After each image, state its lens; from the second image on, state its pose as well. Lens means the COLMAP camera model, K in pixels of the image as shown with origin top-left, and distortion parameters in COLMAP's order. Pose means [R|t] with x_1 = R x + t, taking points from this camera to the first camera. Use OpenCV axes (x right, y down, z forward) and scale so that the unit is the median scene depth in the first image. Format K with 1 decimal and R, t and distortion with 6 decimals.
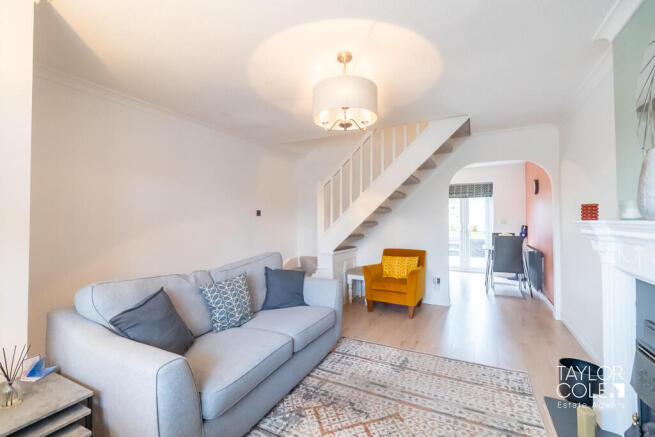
lens RADIAL K [[286.9, 0, 327.8], [0, 286.9, 217.3], [0, 0, 1]] dist [-0.001293, -0.001260]
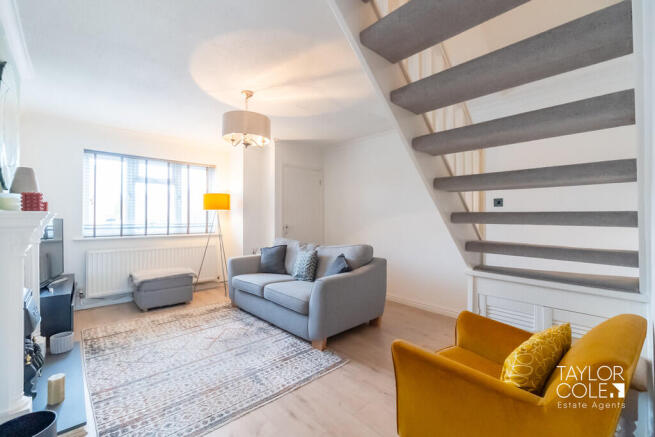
lens RADIAL K [[286.9, 0, 326.0], [0, 286.9, 217.1], [0, 0, 1]] dist [-0.001293, -0.001260]
pose [[-0.352155, 0.000713, -0.935941, 1.093992], [0.012387, 0.999916, -0.003899, 0.036846], [0.935860, -0.012967, -0.352134, 1.657594]]
